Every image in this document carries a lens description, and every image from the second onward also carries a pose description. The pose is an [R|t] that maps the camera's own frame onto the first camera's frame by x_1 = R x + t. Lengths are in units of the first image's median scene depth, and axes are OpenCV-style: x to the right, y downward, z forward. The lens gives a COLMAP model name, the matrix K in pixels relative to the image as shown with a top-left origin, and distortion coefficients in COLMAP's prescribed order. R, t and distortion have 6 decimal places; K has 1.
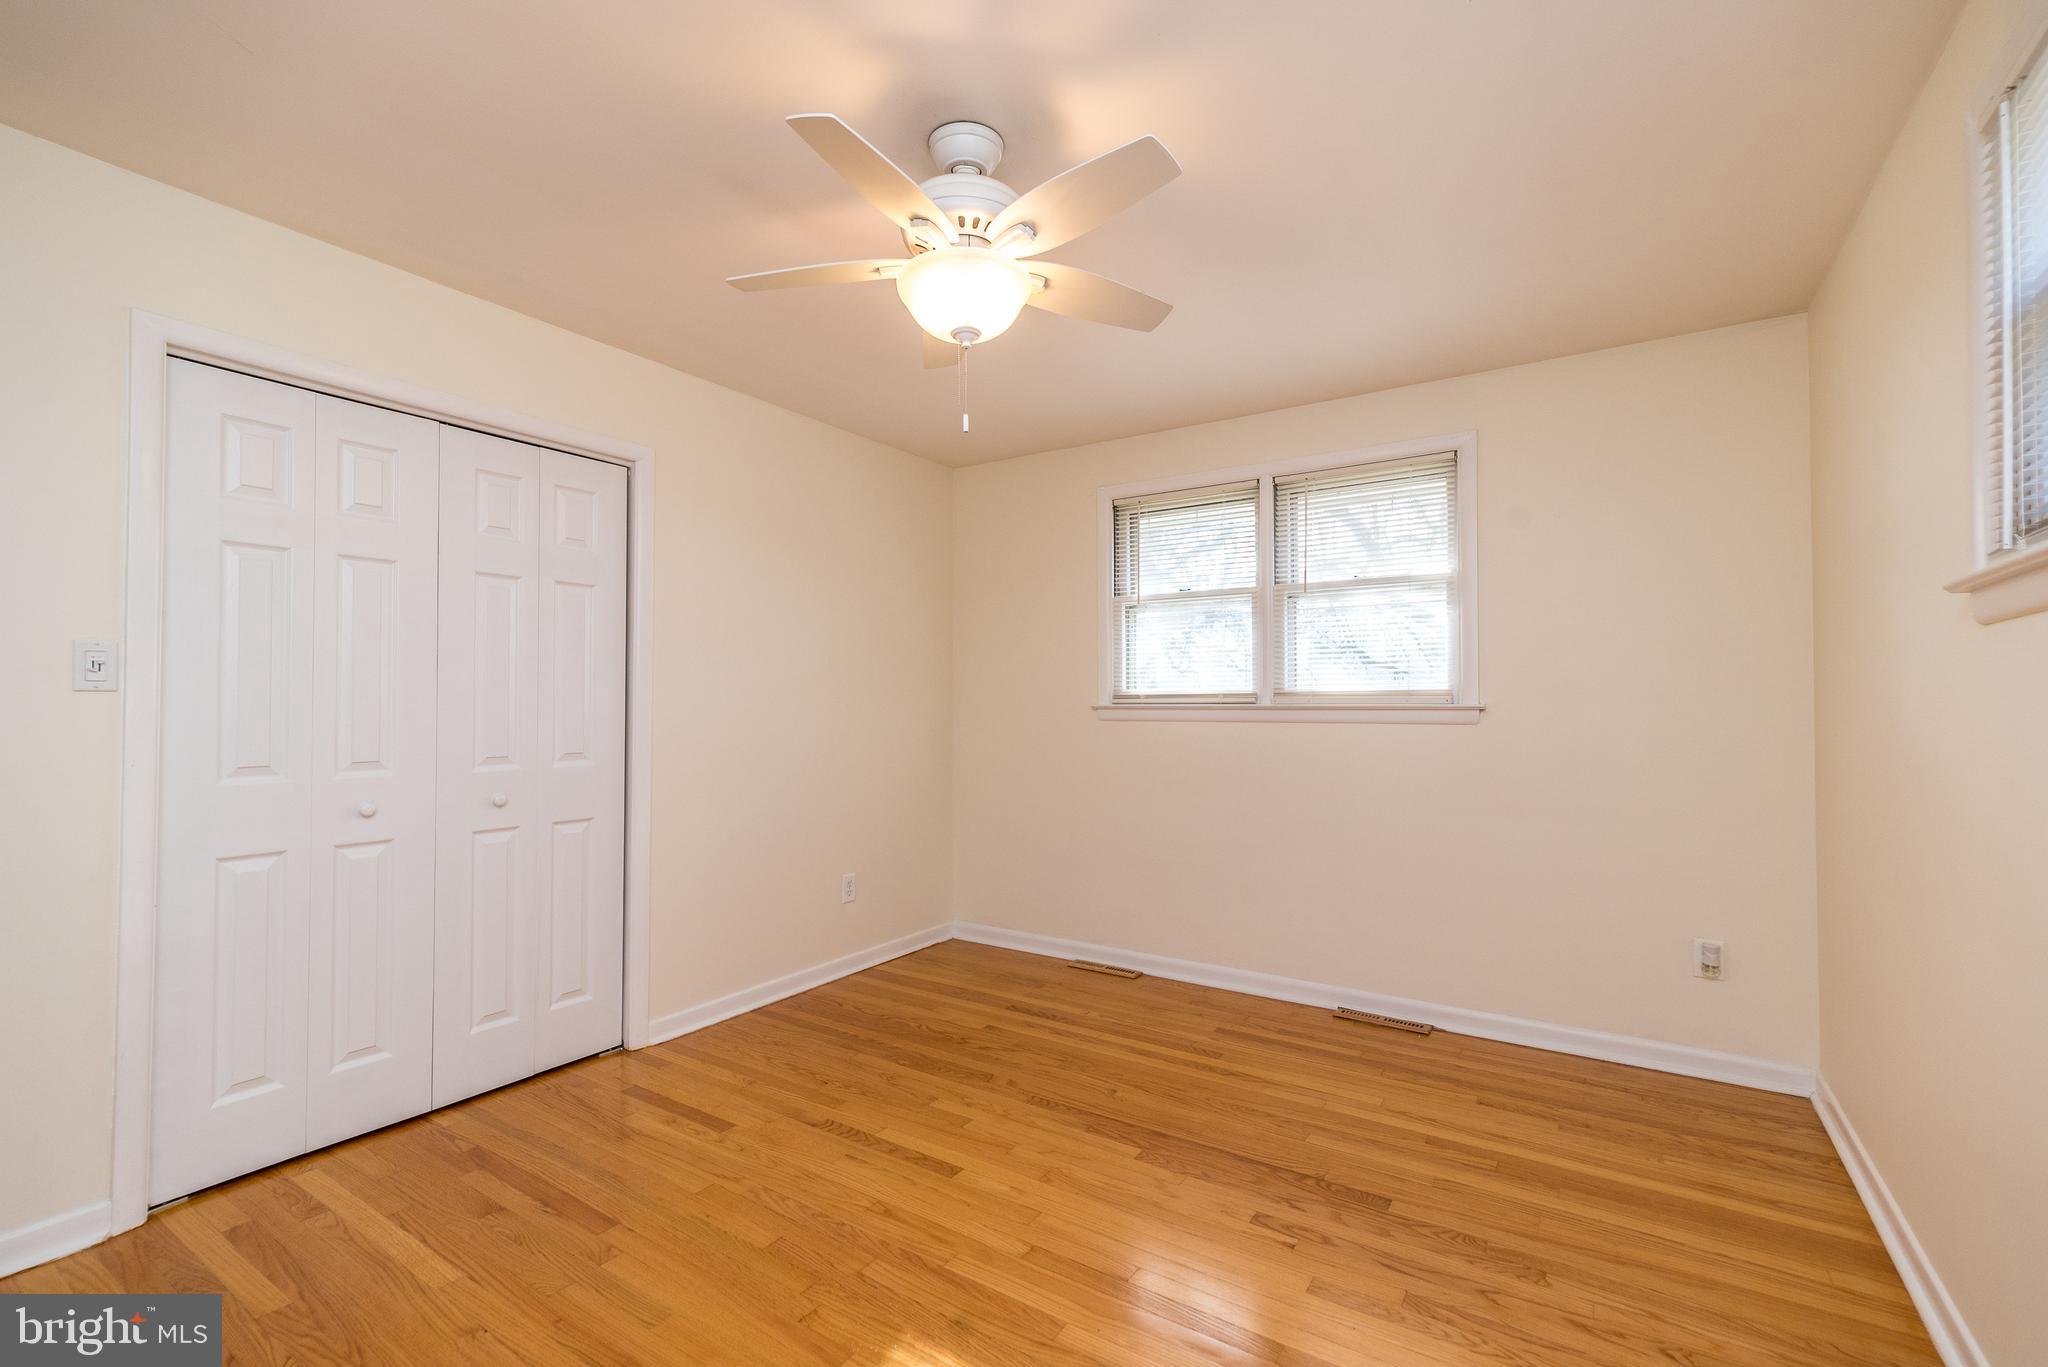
lens RADIAL K [[892.1, 0, 1024.8], [0, 892.1, 686.3], [0, 0, 1]] dist [0.004646, 0.000468]
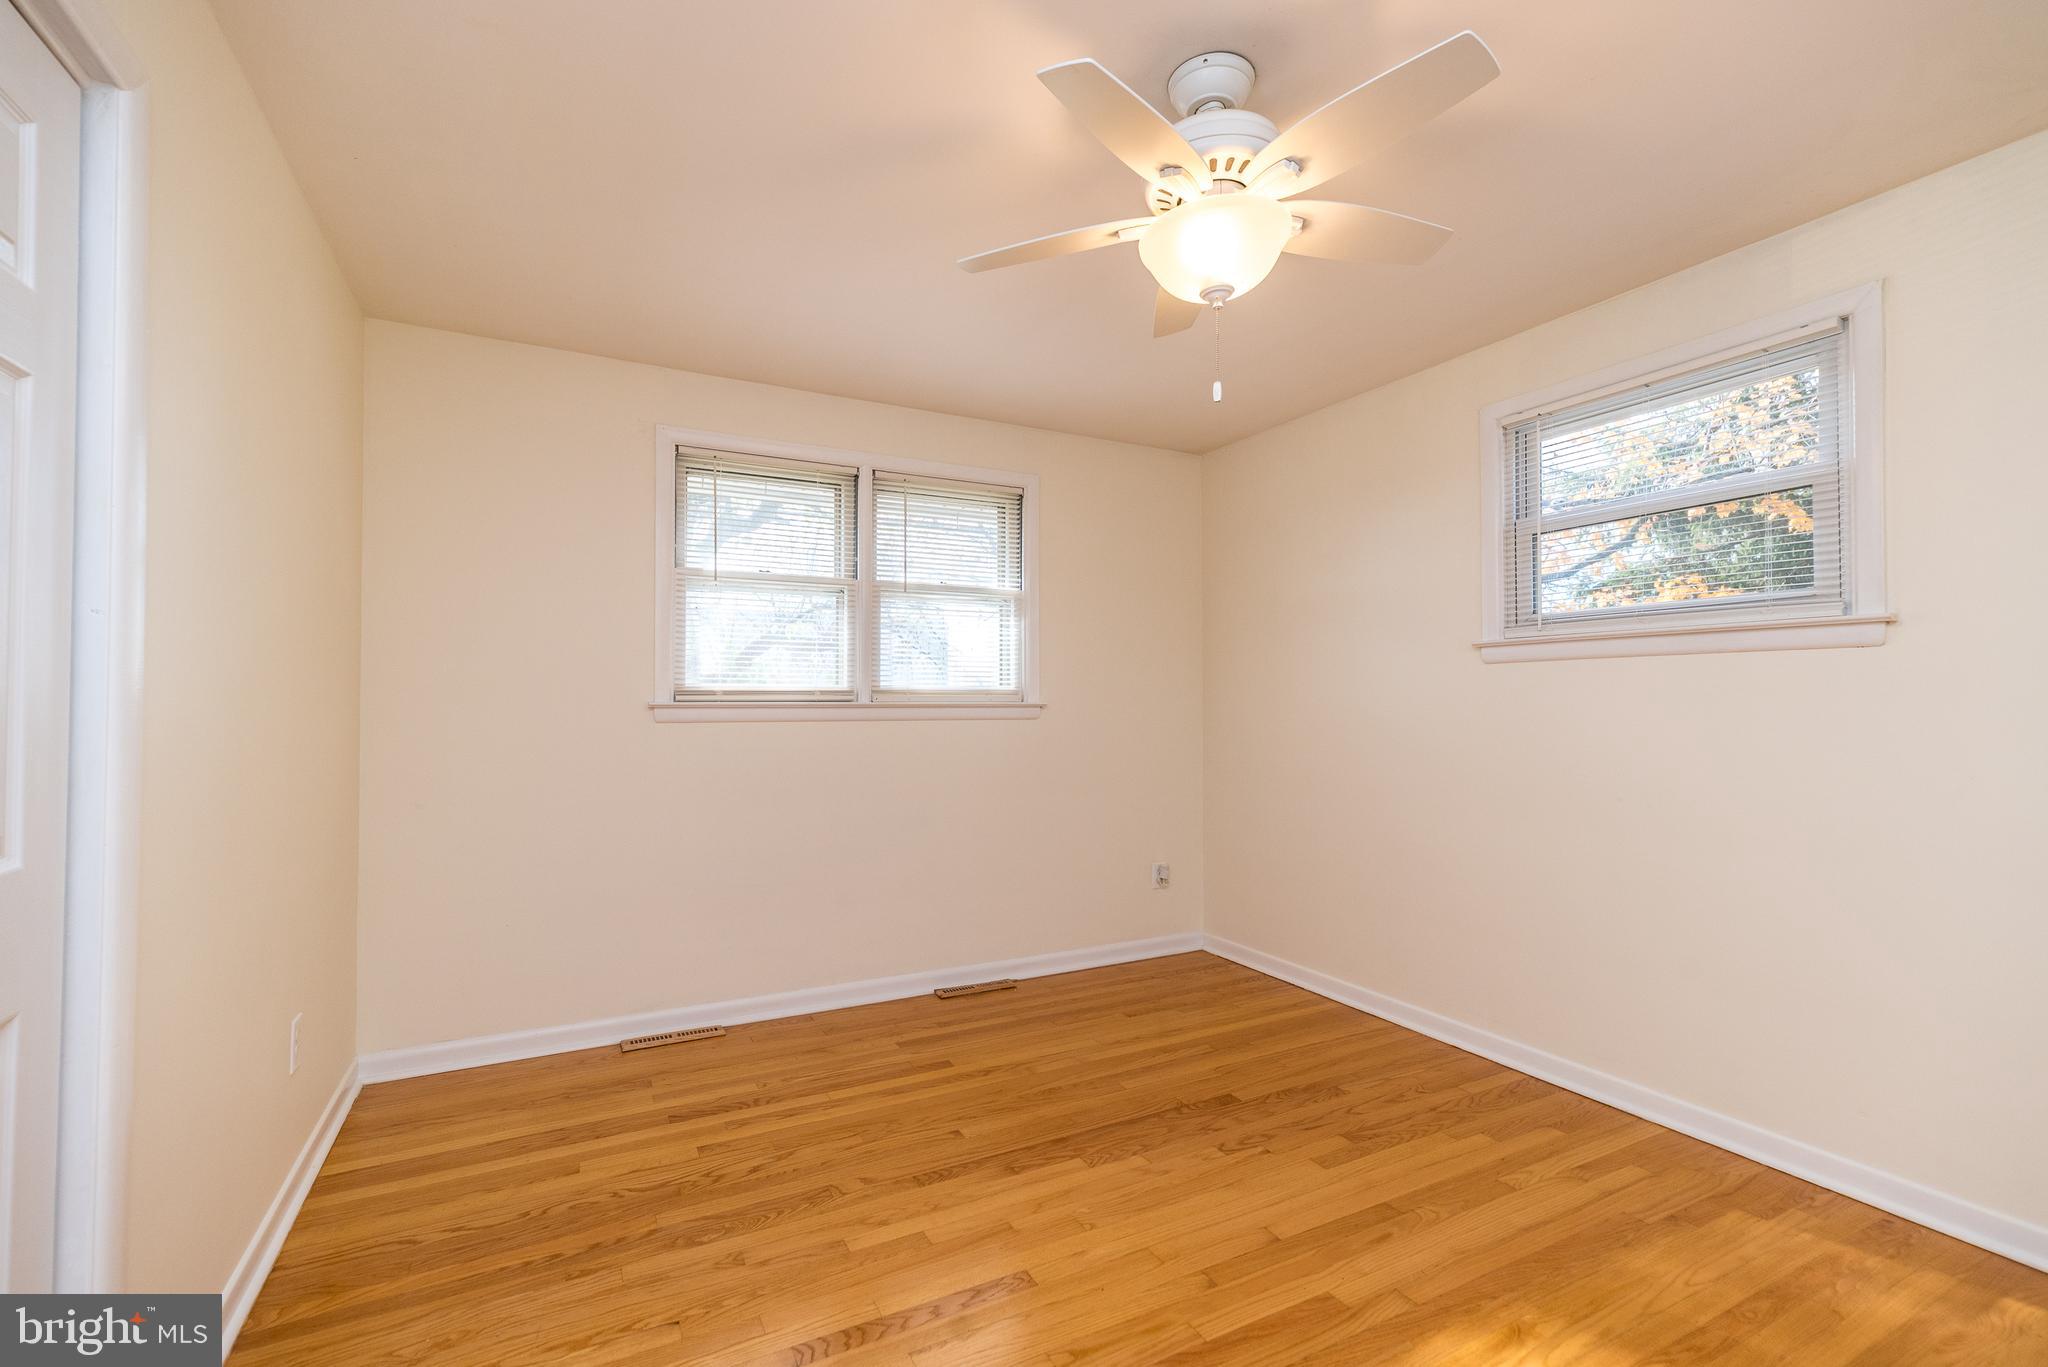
lens RADIAL K [[892.1, 0, 1024.8], [0, 892.1, 686.3], [0, 0, 1]] dist [0.004646, 0.000468]
pose [[0.481887, 0.015459, 0.876097, -0.551294], [-0.017463, 0.999815, -0.008037, 0.008645], [-0.876059, -0.011426, 0.482068, 0.425249]]
